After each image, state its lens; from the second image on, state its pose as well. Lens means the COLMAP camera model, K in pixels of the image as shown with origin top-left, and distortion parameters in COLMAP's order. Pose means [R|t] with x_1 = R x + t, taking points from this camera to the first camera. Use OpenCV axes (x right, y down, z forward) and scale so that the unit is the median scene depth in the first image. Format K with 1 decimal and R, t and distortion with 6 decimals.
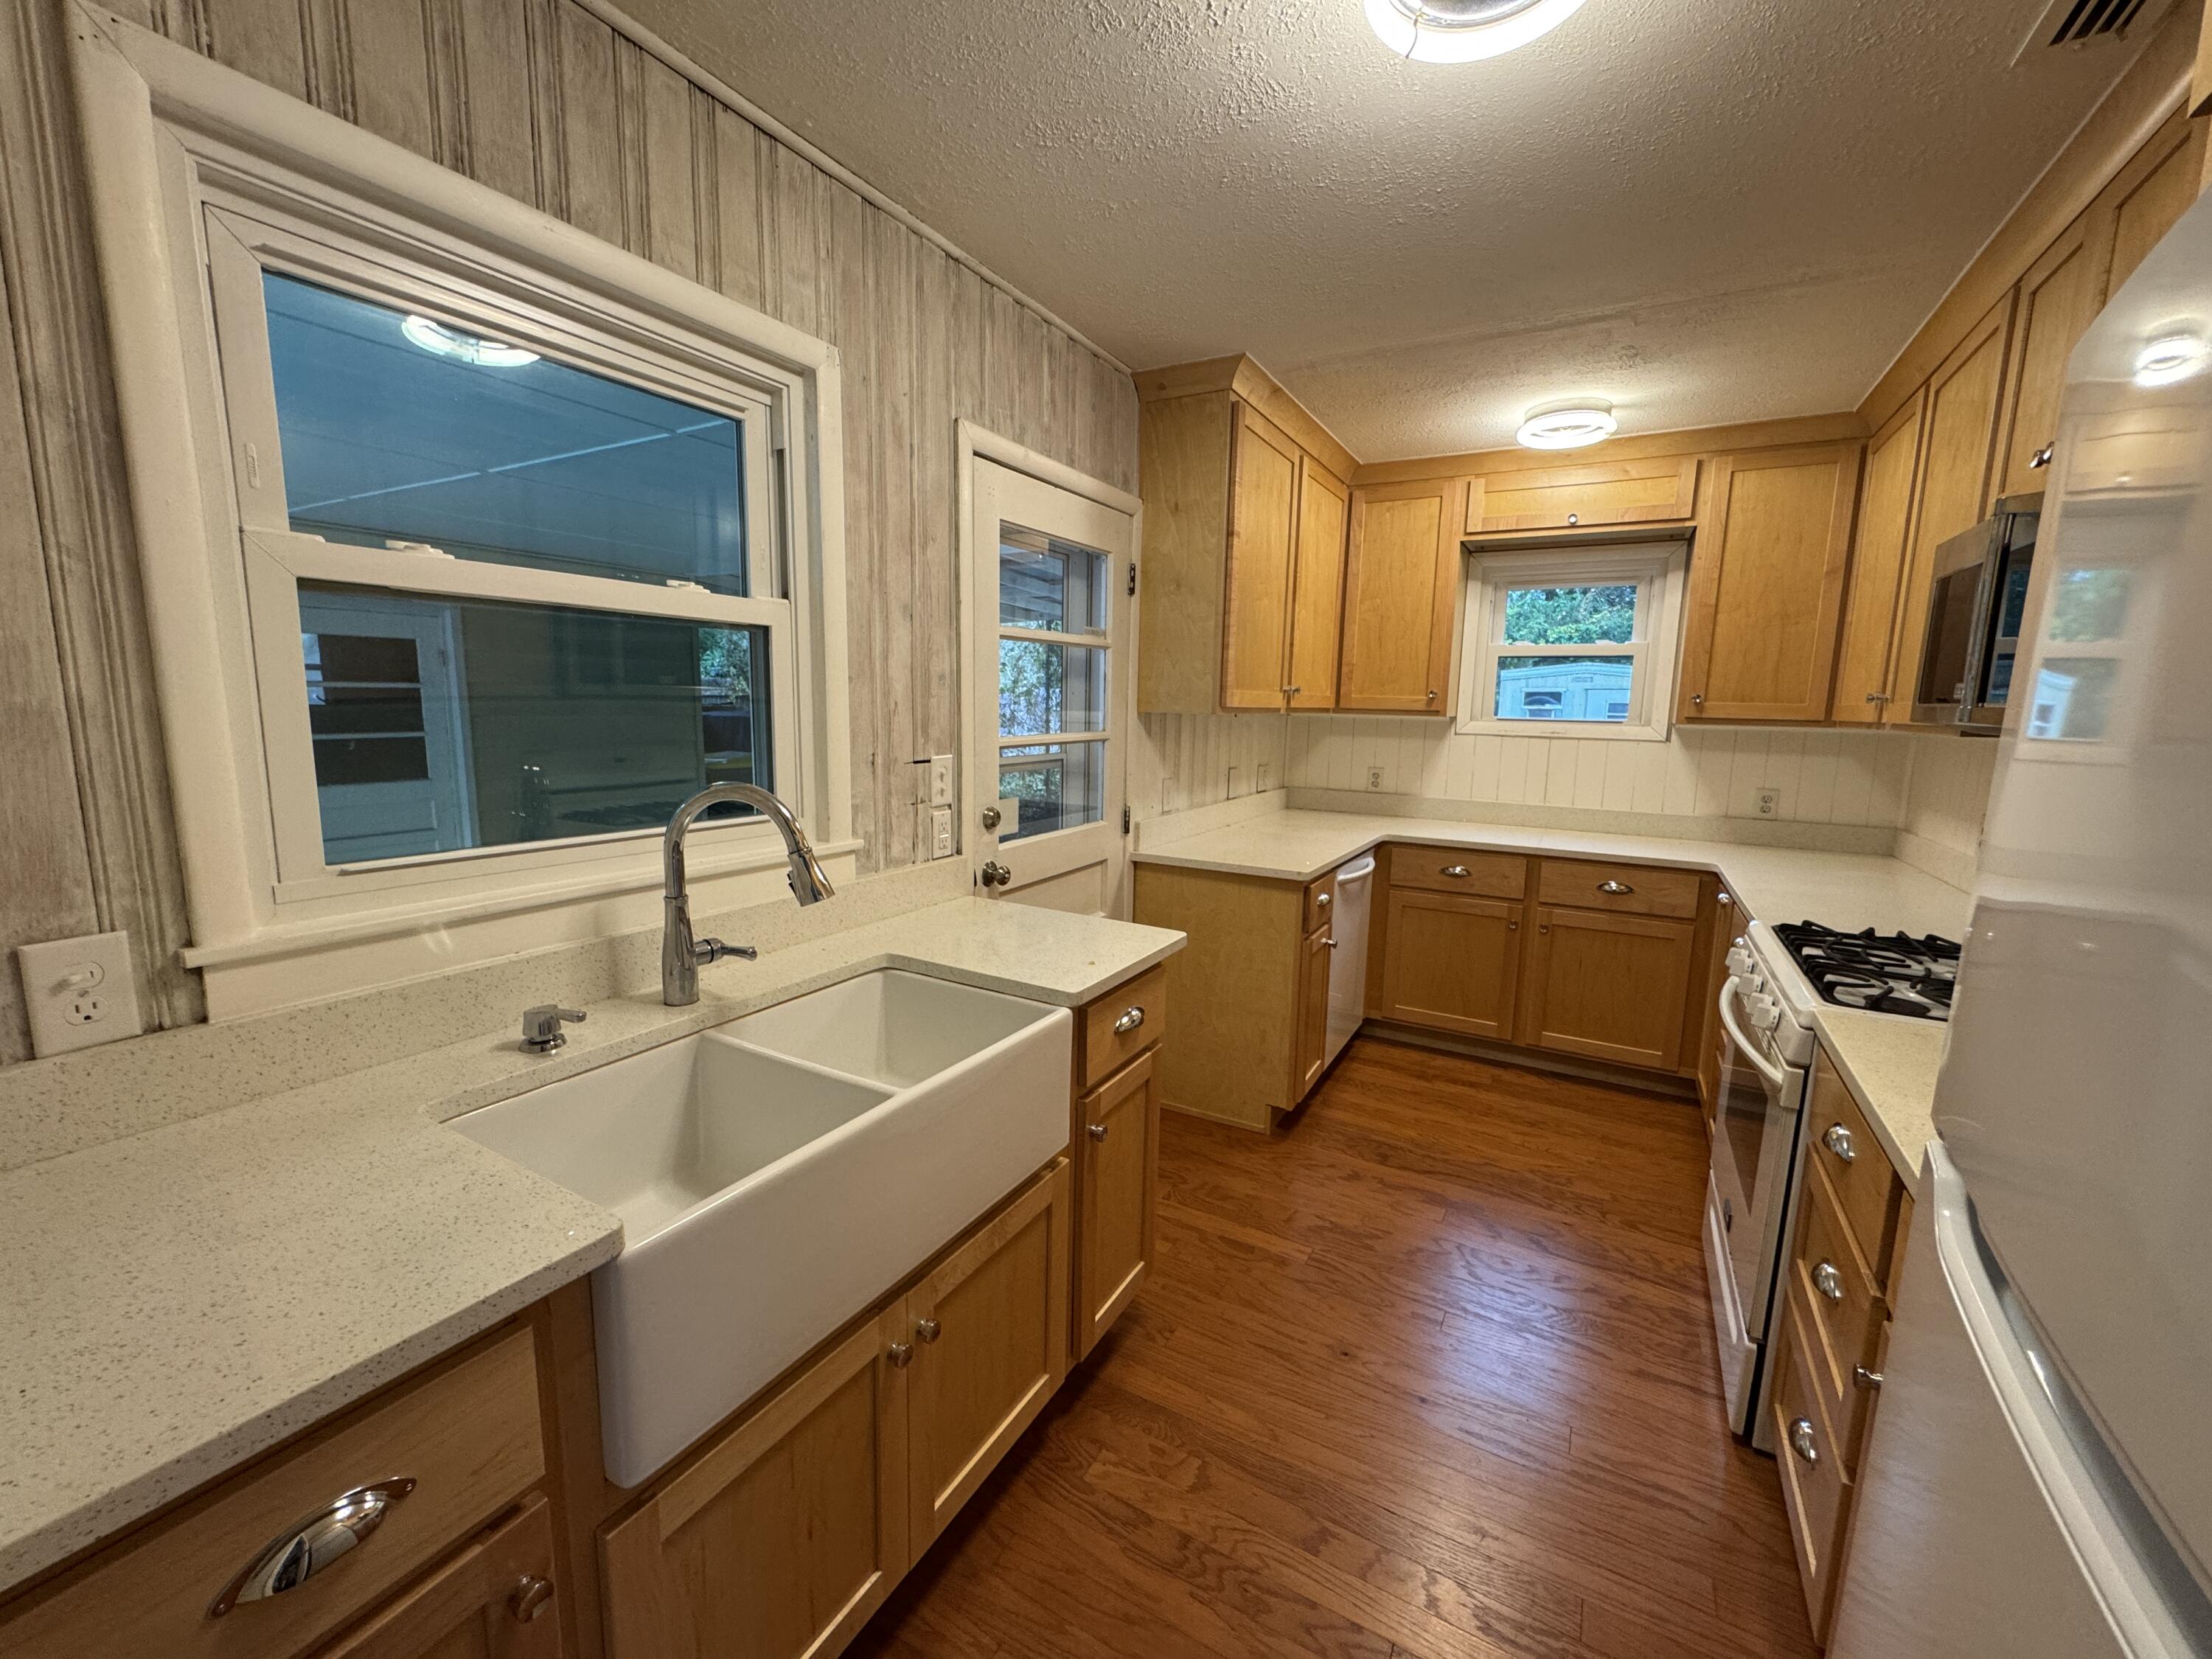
lens RADIAL K [[882.9, 0, 1107.0], [0, 882.9, 827.0], [0, 0, 1]] dist [-0.002409, 0.000551]
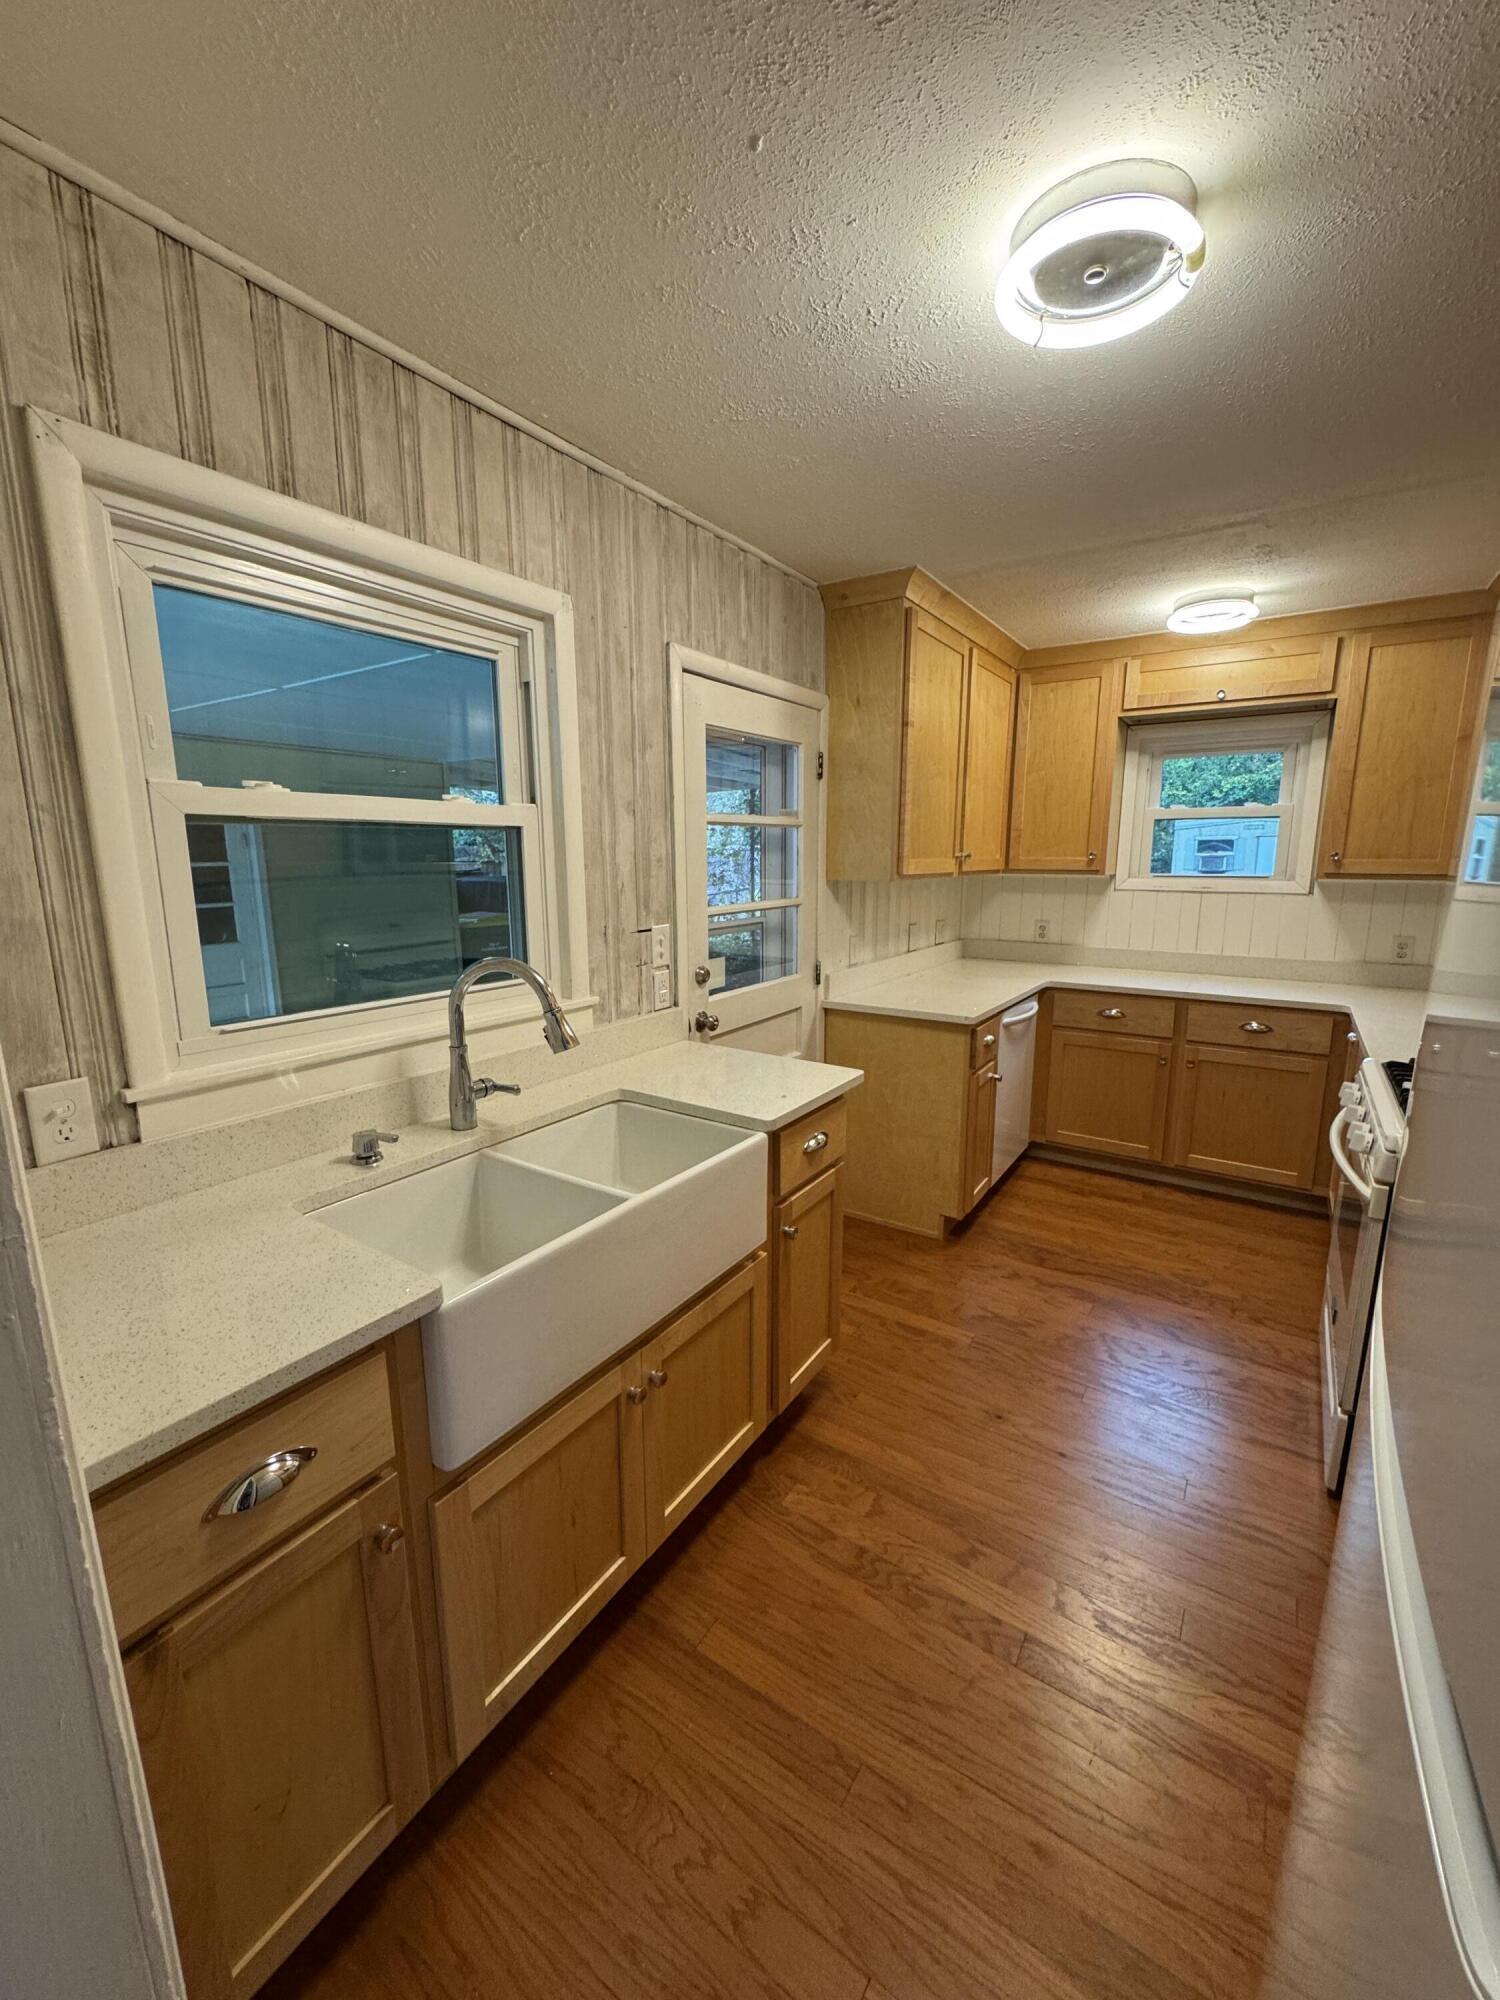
lens RADIAL K [[798.3, 0, 751.4], [0, 798.3, 1003.1], [0, 0, 1]] dist [-0.002409, 0.000551]
pose [[0.997279, -0.008798, -0.073198, 0.020780], [0.011904, 0.999042, 0.042102, -0.024079], [0.072757, -0.042859, 0.996428, -0.109612]]
